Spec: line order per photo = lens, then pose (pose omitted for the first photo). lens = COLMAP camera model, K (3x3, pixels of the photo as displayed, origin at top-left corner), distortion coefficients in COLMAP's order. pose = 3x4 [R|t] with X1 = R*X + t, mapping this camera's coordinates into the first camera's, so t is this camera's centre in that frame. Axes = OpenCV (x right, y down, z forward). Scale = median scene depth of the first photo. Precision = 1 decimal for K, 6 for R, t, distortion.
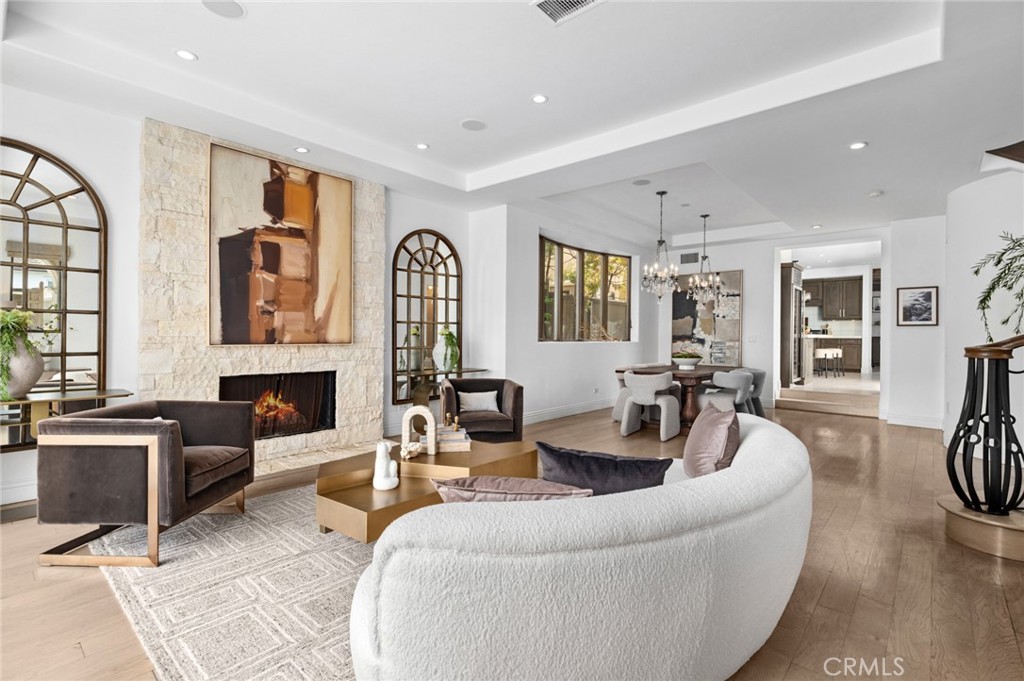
lens RADIAL K [[470.2, 0, 514.2], [0, 470.2, 331.3], [0, 0, 1]] dist [0.004654, 0.000382]
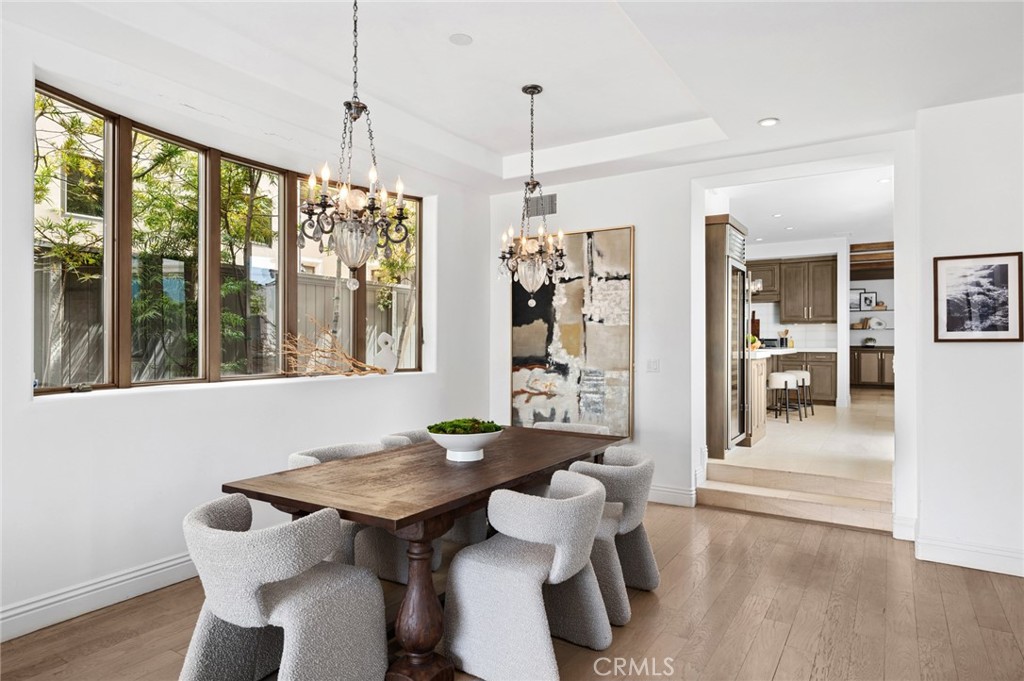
lens RADIAL K [[600.8, 0, 507.6], [0, 600.8, 333.5], [0, 0, 1]] dist [-0.000962, 0.000633]
pose [[0.987981, -0.006991, 0.154414, 0.237577], [0.007640, 0.999964, -0.003613, -0.014989], [-0.154383, 0.004749, 0.988000, 0.367308]]
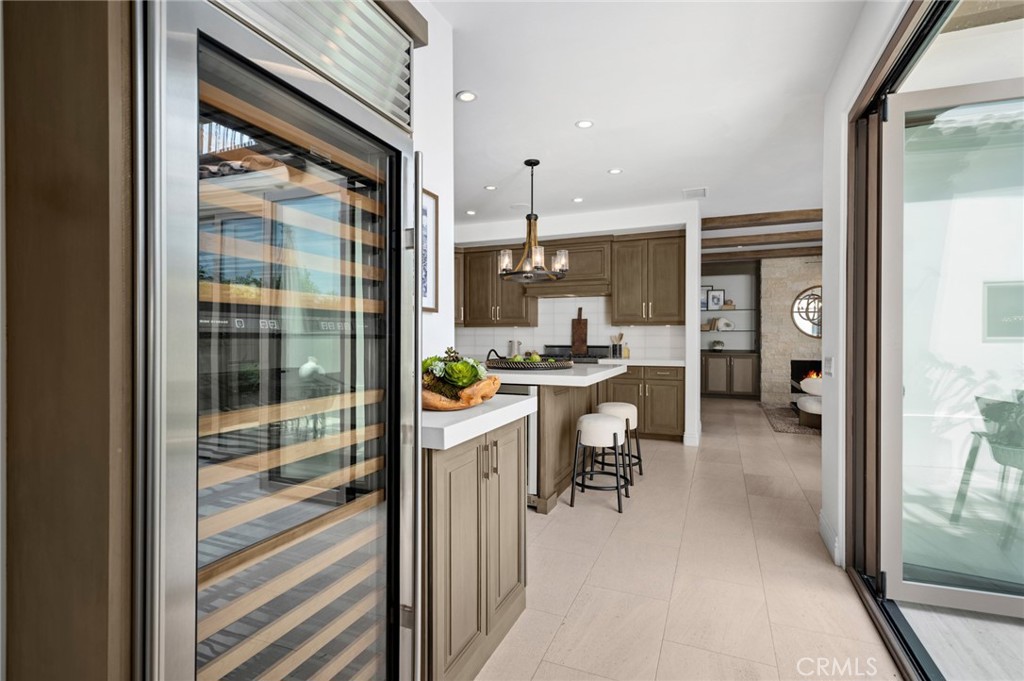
lens RADIAL K [[502.8, 0, 513.4], [0, 502.8, 334.5], [0, 0, 1]] dist [-0.002854, 0.000230]
pose [[0.945199, -0.009728, 0.326349, 0.594903], [0.009063, 0.999953, 0.003558, -0.025371], [-0.326368, -0.000405, 0.945243, 0.836232]]
